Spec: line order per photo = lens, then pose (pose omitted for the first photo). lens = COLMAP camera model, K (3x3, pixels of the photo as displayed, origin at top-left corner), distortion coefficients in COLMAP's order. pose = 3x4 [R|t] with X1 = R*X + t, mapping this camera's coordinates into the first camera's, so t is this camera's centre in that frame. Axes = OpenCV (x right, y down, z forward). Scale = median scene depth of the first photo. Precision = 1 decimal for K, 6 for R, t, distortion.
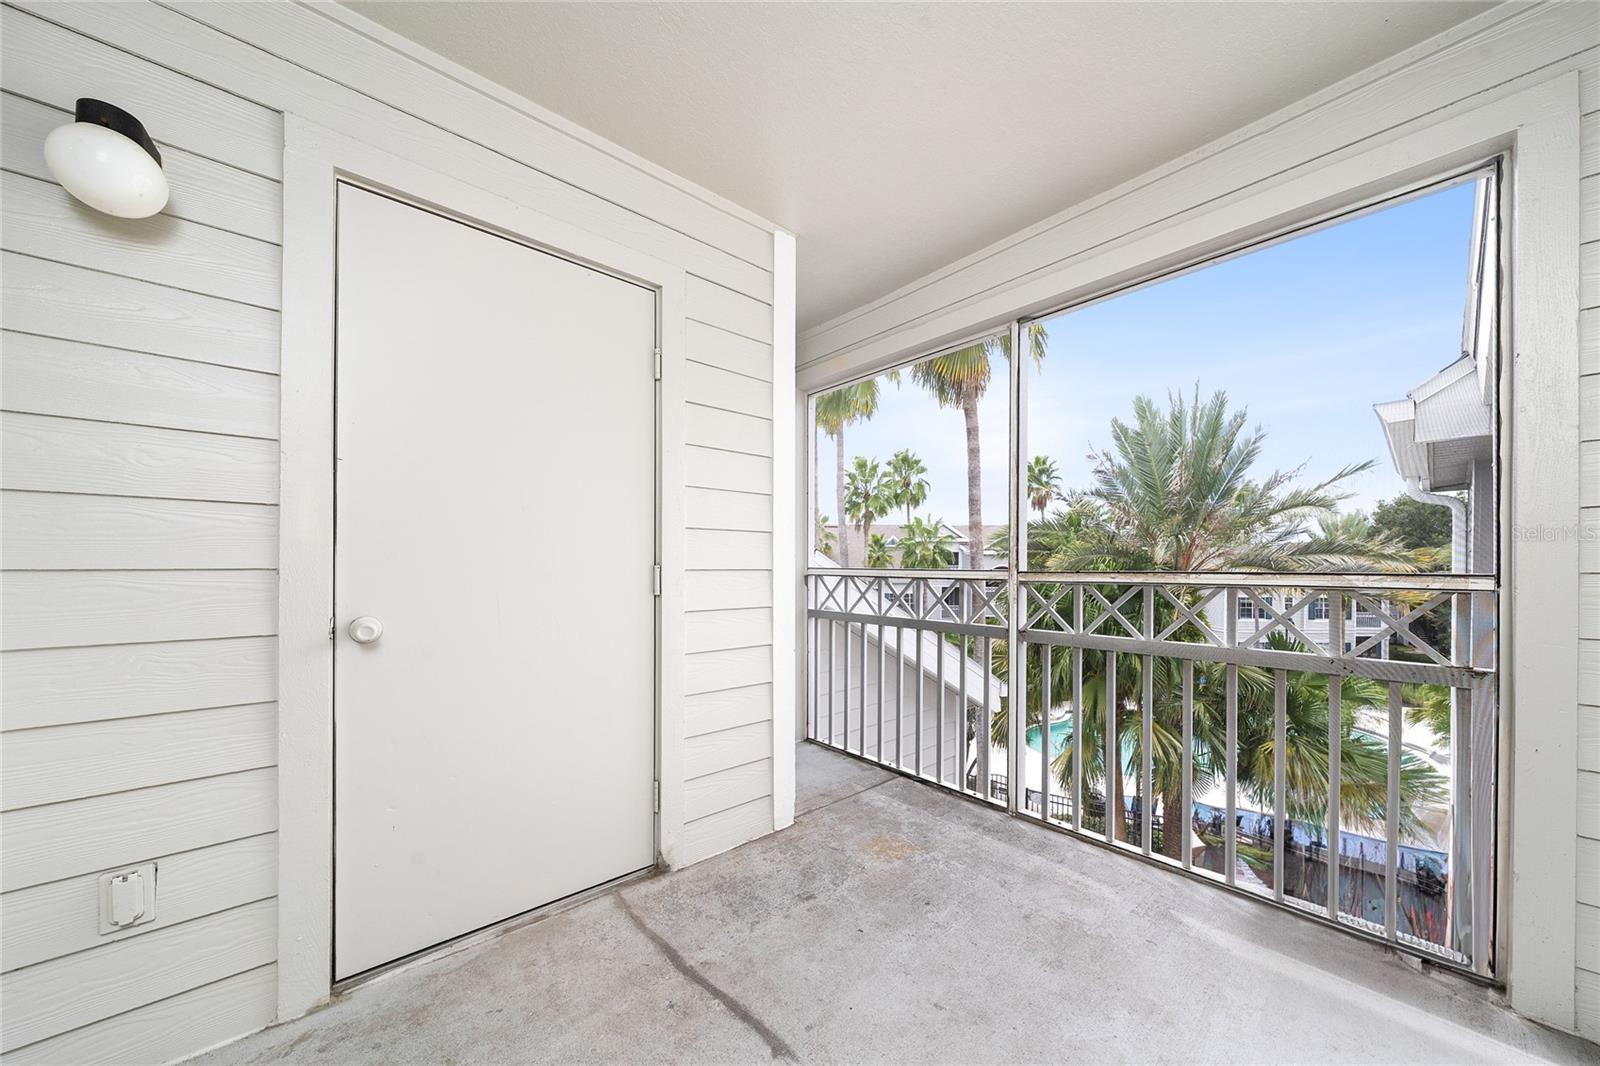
lens RADIAL K [[560.9, 0, 804.5], [0, 560.9, 566.7], [0, 0, 1]] dist [-0.000644, -0.000119]
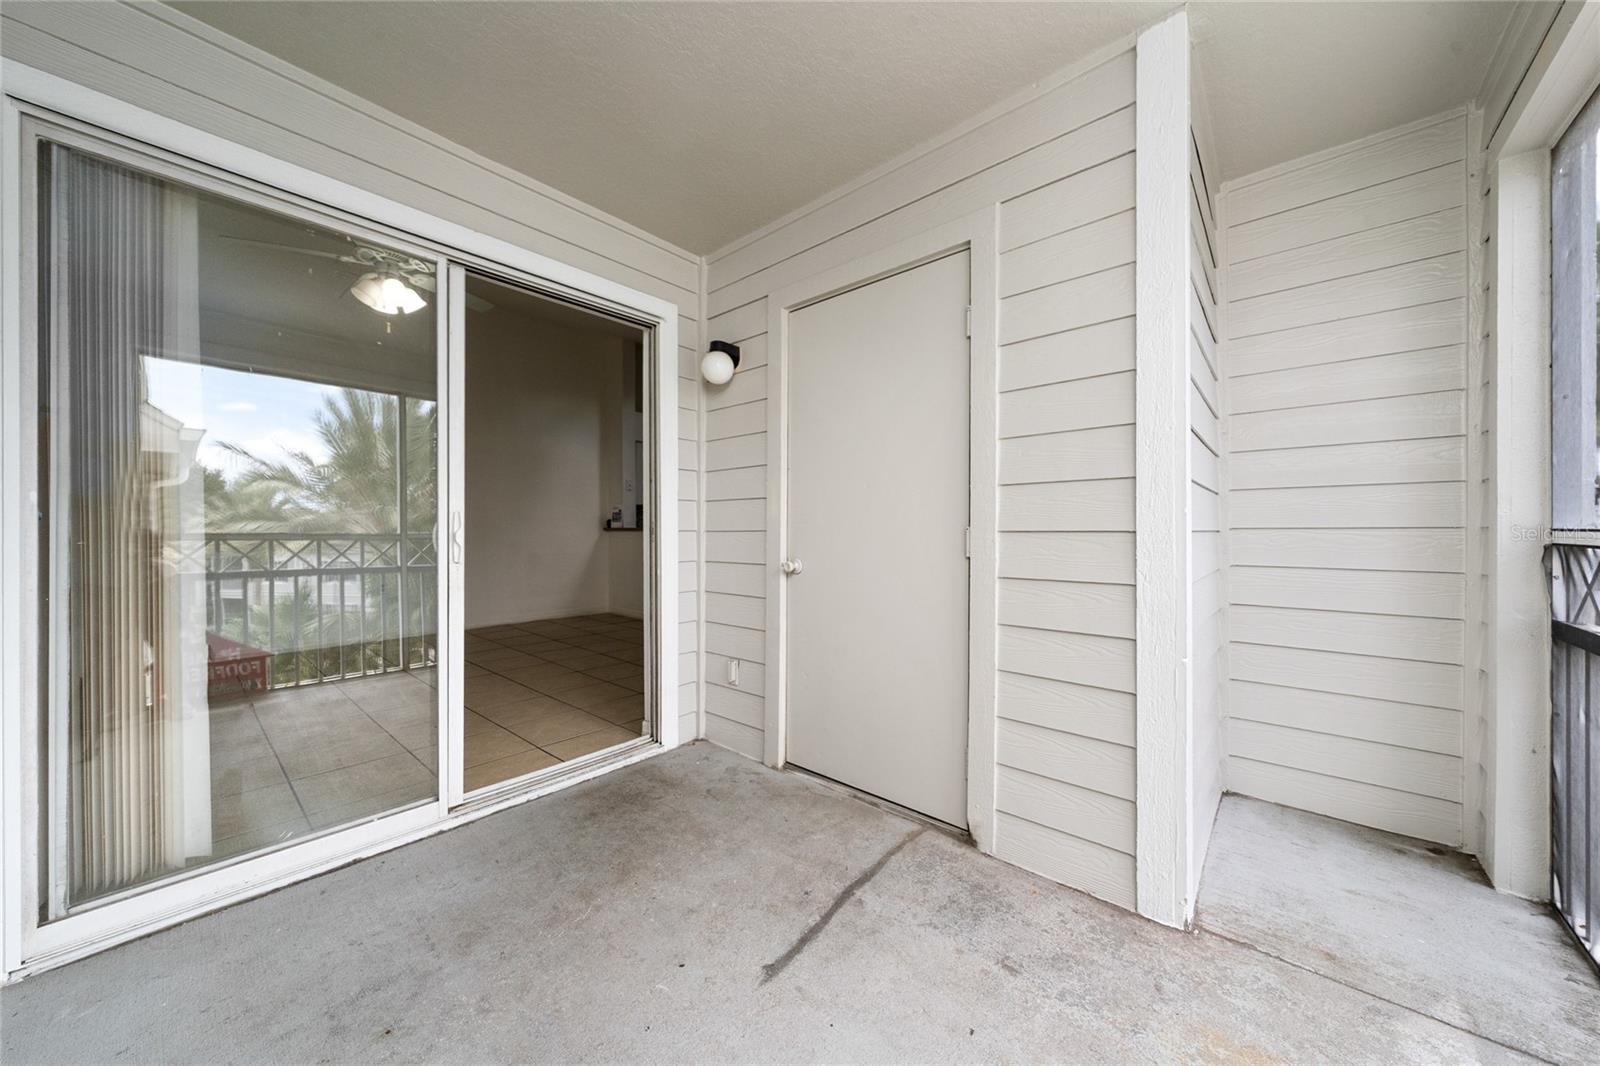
lens RADIAL K [[553.1, 0, 798.4], [0, 553.1, 529.2], [0, 0, 1]] dist [-0.000460, -0.000046]
pose [[0.124548, -0.005683, -0.992197, 0.776273], [0.000184, 0.999984, -0.005705, 0.008865], [0.992214, 0.000528, 0.124547, 0.689112]]
